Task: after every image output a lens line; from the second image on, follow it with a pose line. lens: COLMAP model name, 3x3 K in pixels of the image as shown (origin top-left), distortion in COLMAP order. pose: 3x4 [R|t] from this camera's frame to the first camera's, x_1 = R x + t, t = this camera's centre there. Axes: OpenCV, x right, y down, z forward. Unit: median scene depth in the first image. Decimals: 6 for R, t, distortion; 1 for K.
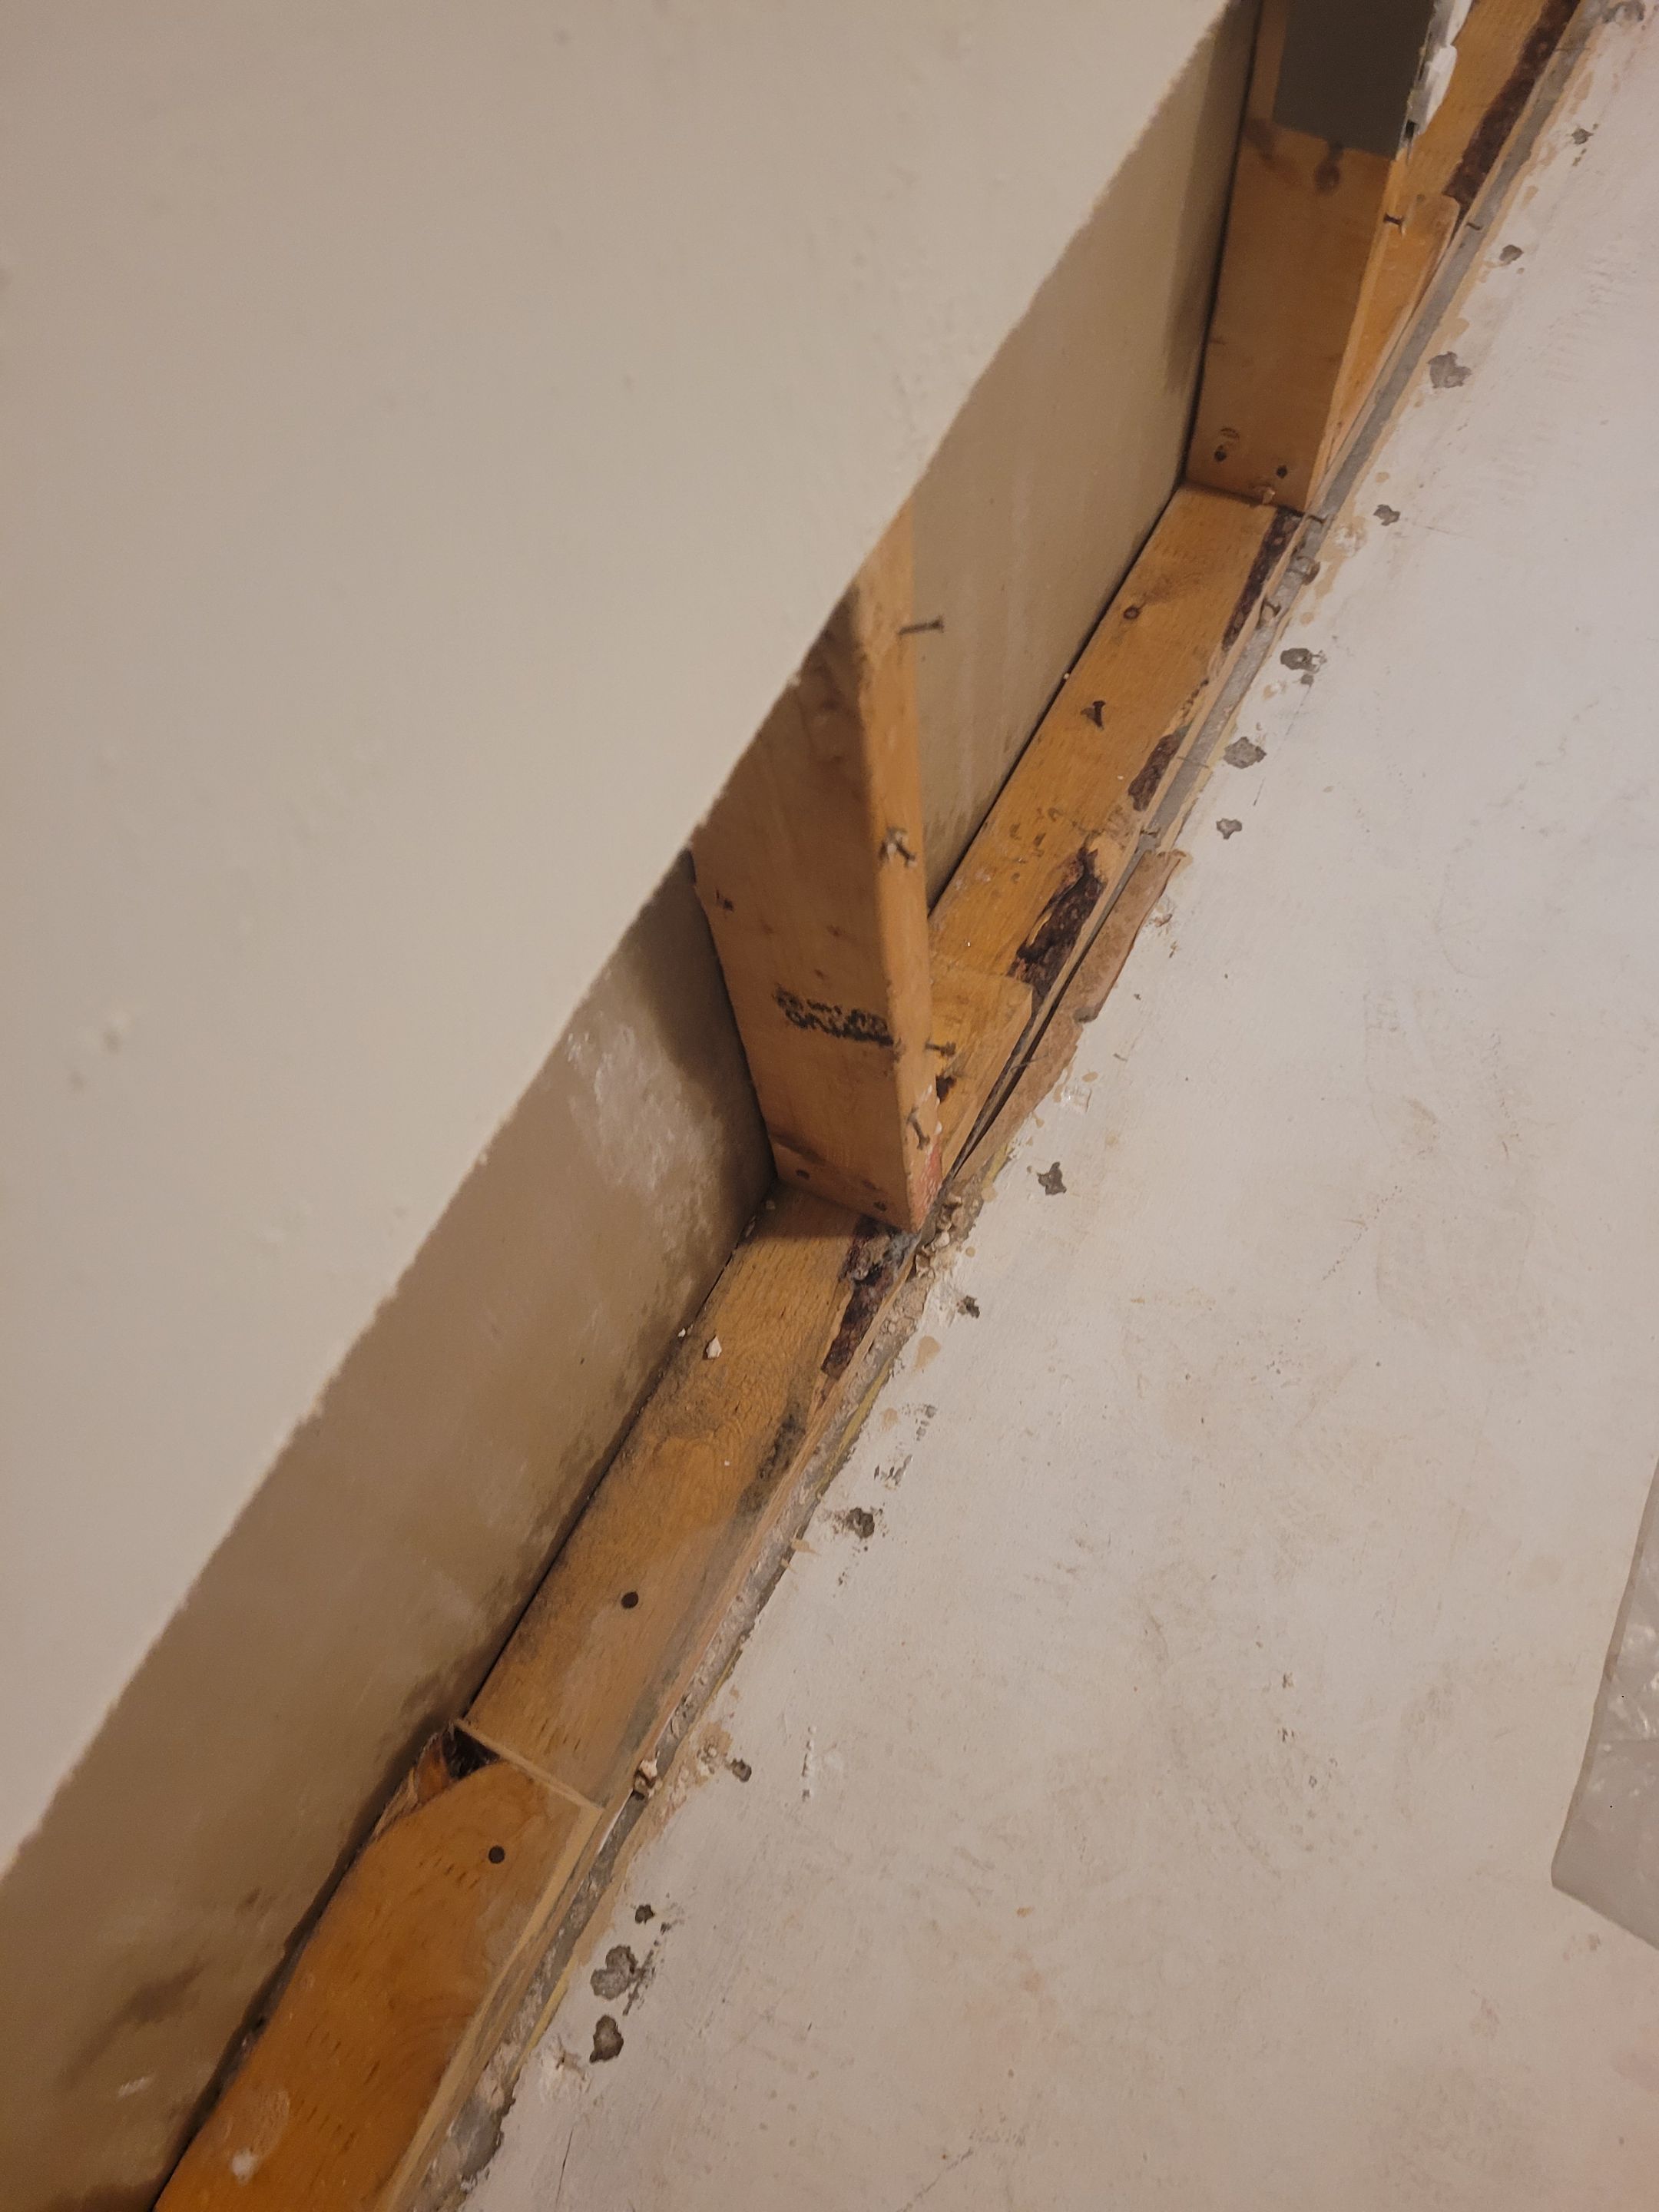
lens RADIAL K [[1677.4, 0, 844.6], [0, 1677.4, 1106.2], [0, 0, 1]] dist [0.042113, -0.035627]
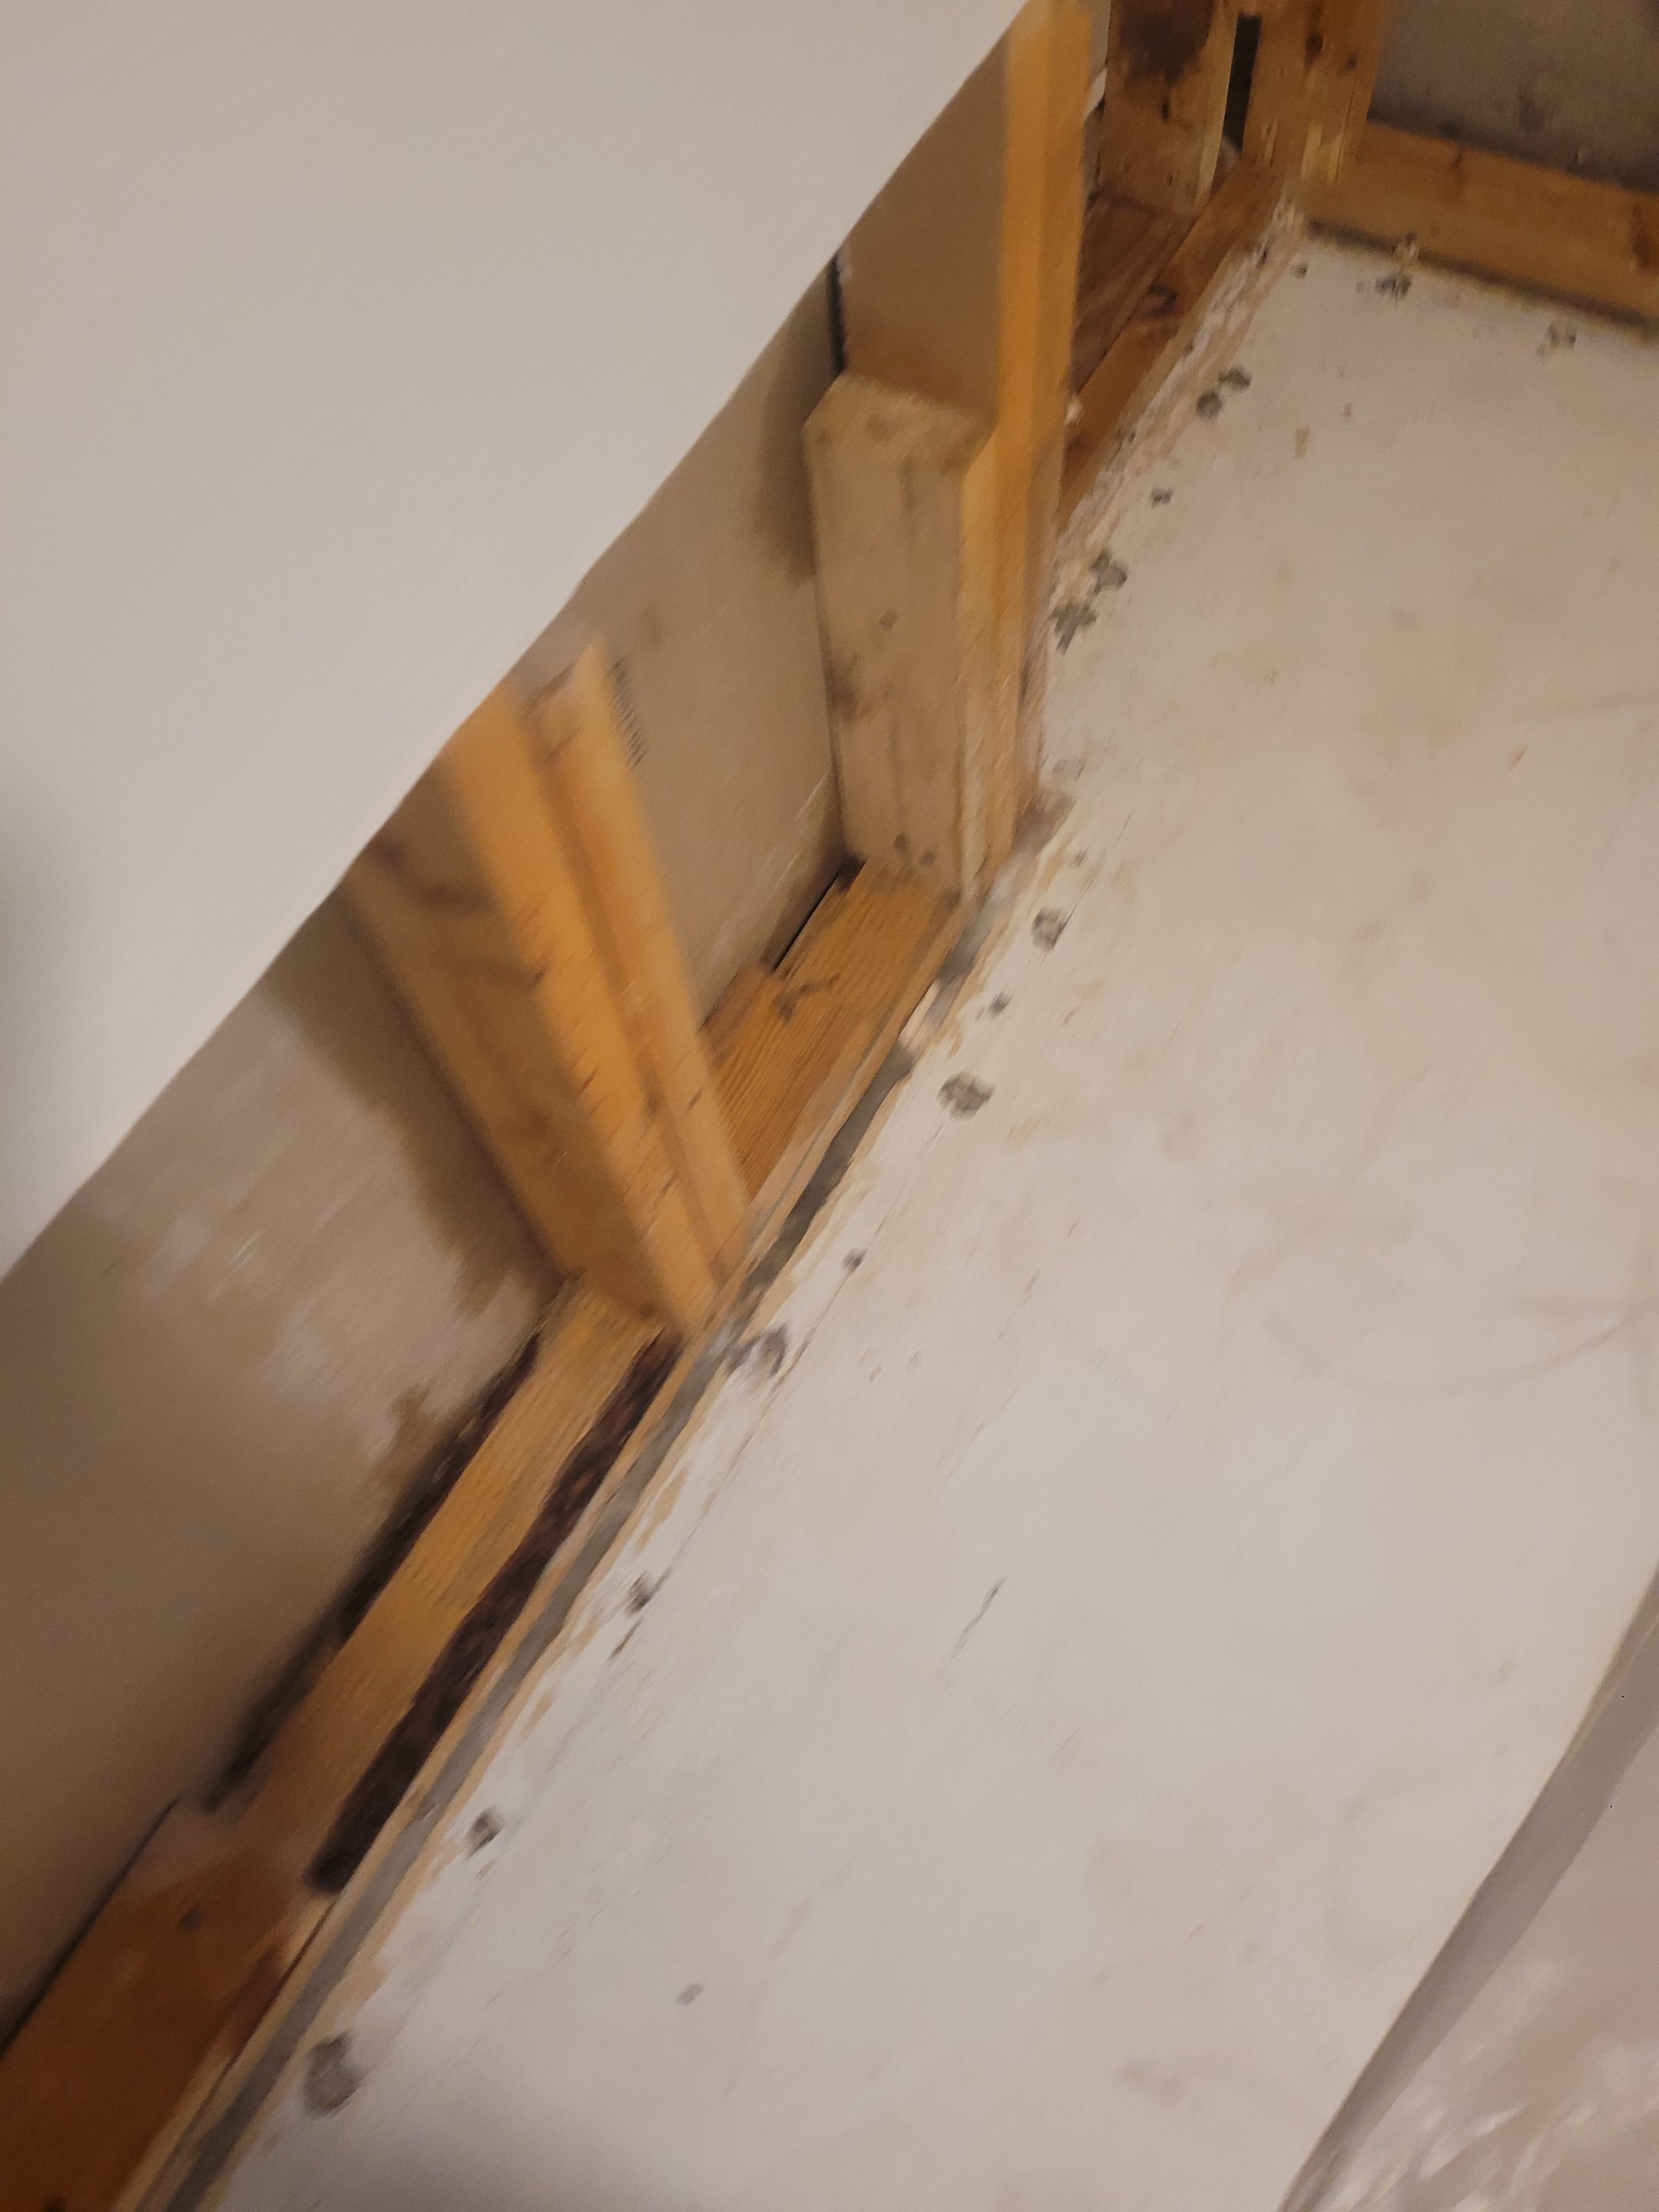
lens RADIAL K [[1677.4, 0, 817.3], [0, 1677.4, 1088.2], [0, 0, 1]] dist [0.042113, -0.035627]
pose [[0.998899, 0.037033, -0.028789, 0.778720], [-0.038216, 0.998399, -0.041709, -1.134302], [0.027198, 0.042763, 0.998715, 0.411260]]
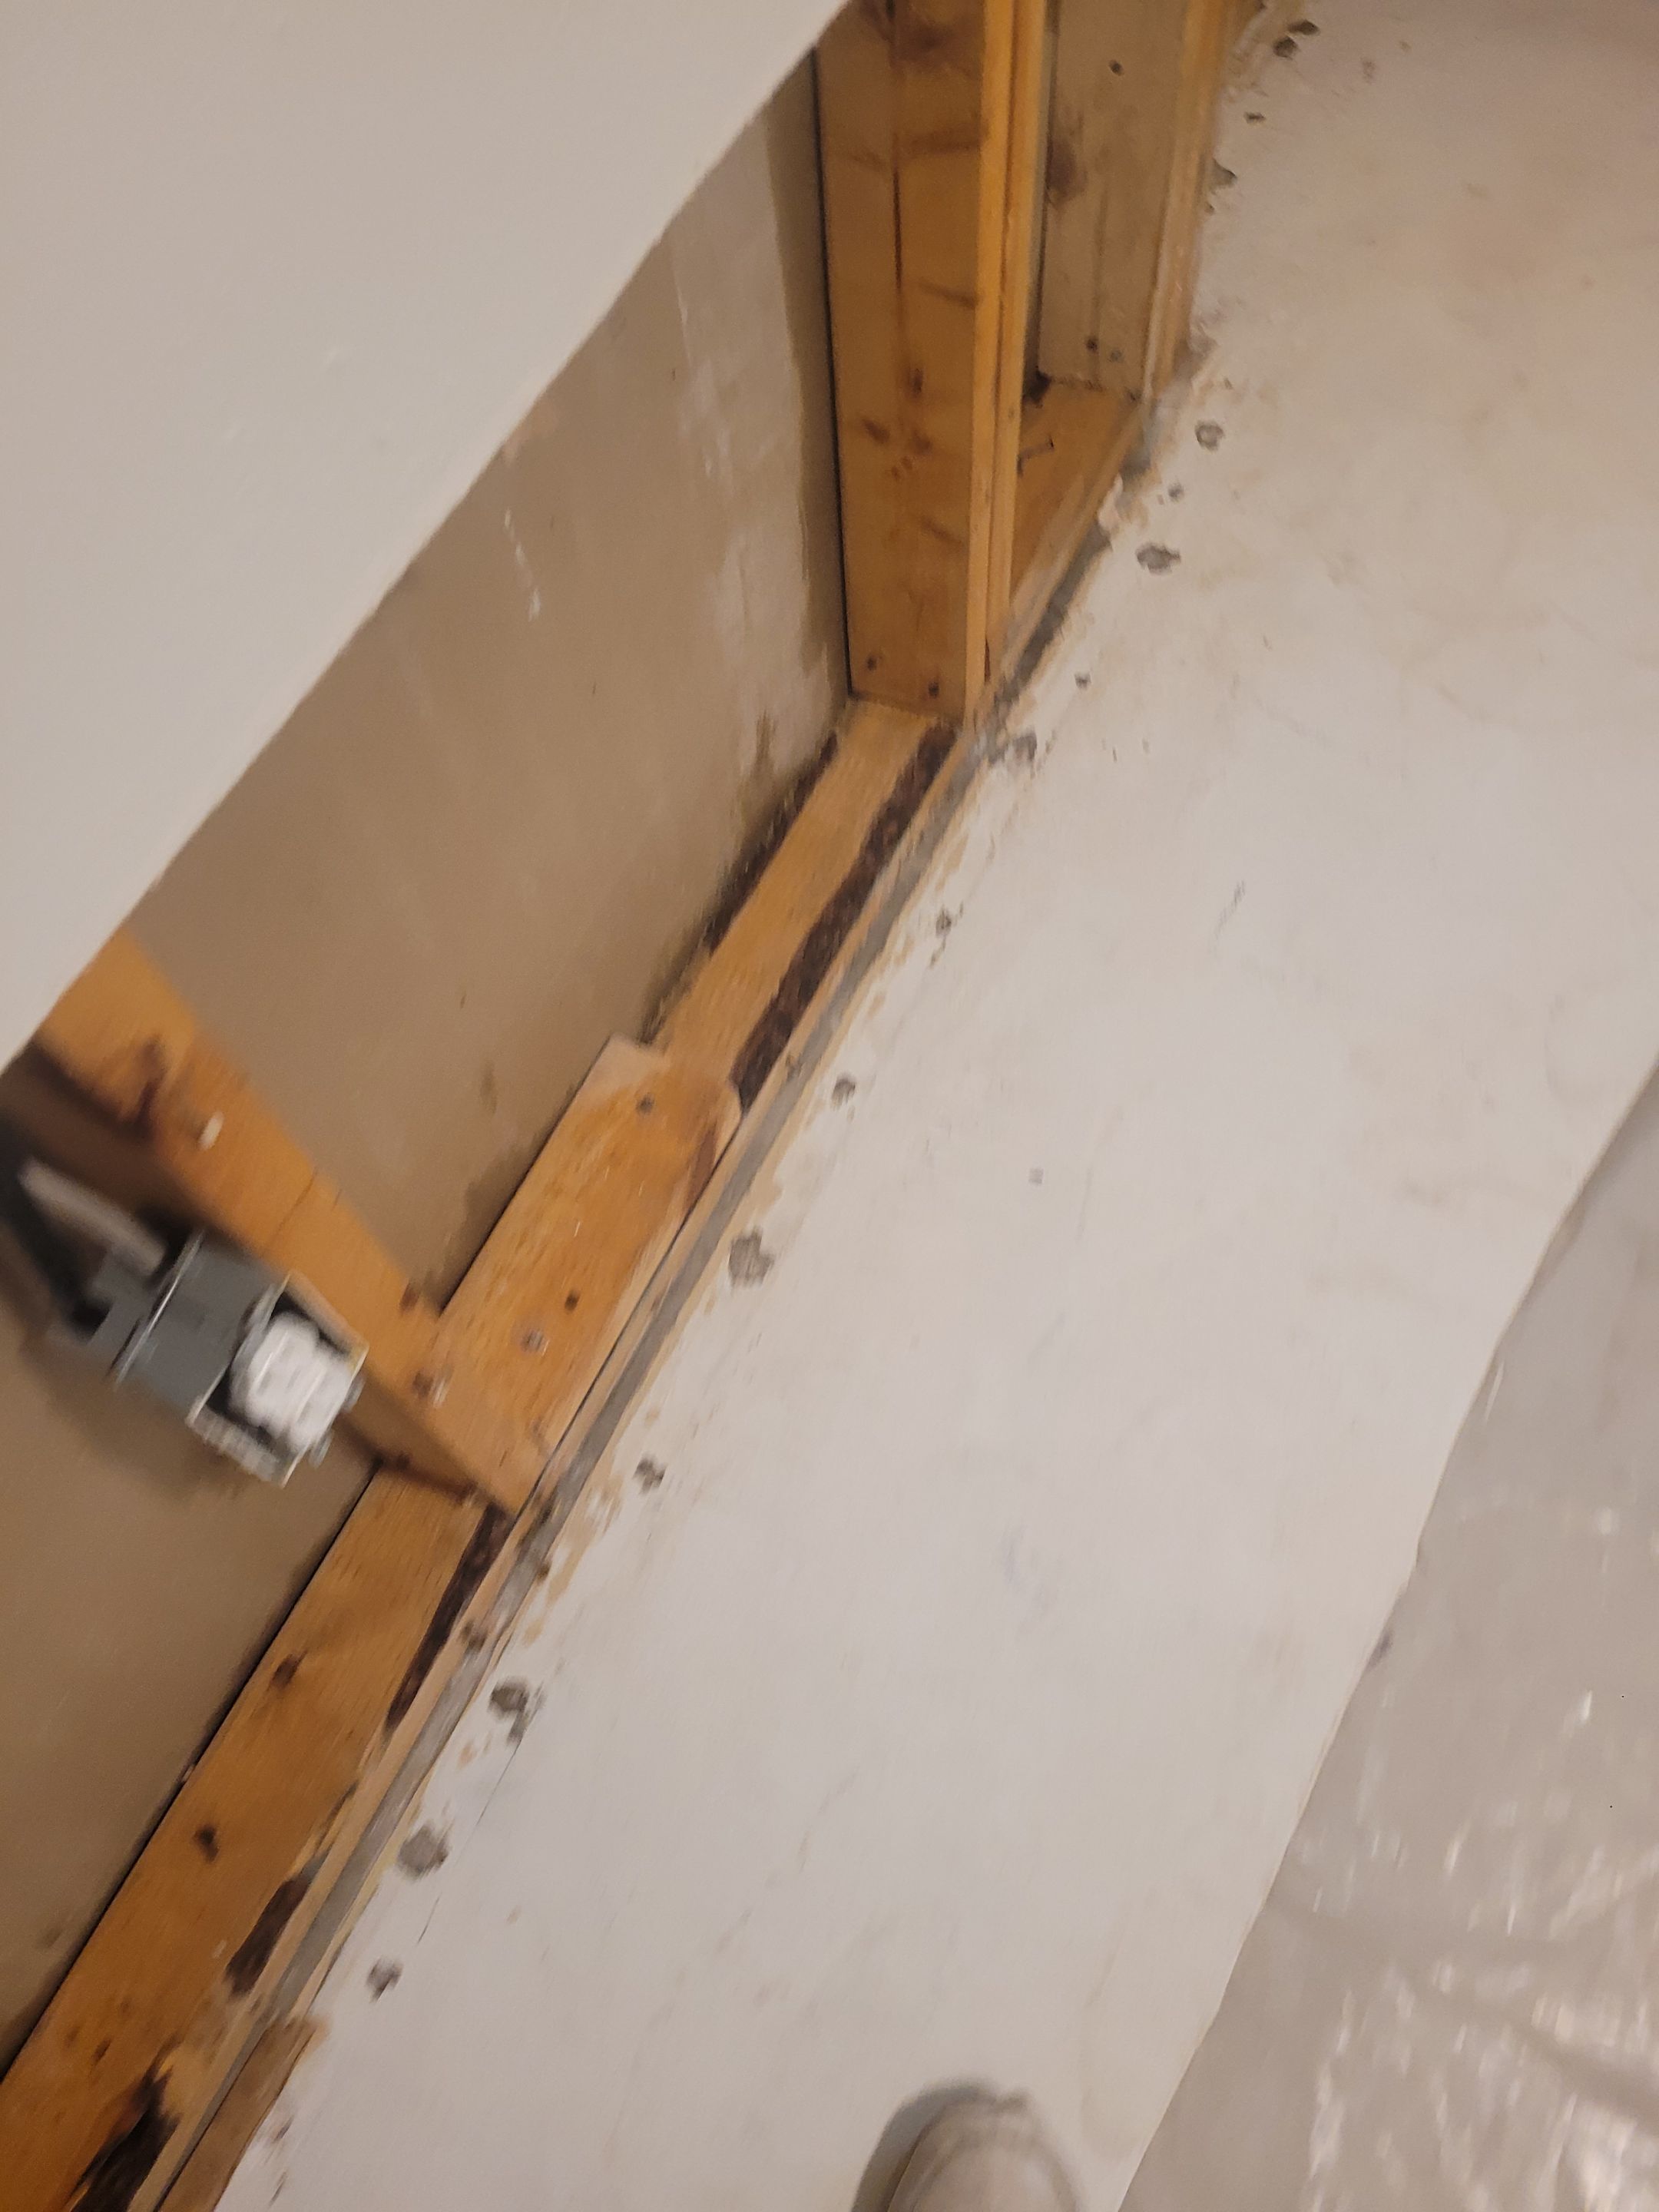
lens RADIAL K [[1677.4, 0, 814.4], [0, 1677.4, 1099.3], [0, 0, 1]] dist [0.042113, -0.035627]
pose [[0.999613, -0.027002, 0.006639, 0.535552], [0.027363, 0.997692, -0.062146, -0.640376], [-0.004946, 0.062303, 0.998045, 0.219757]]
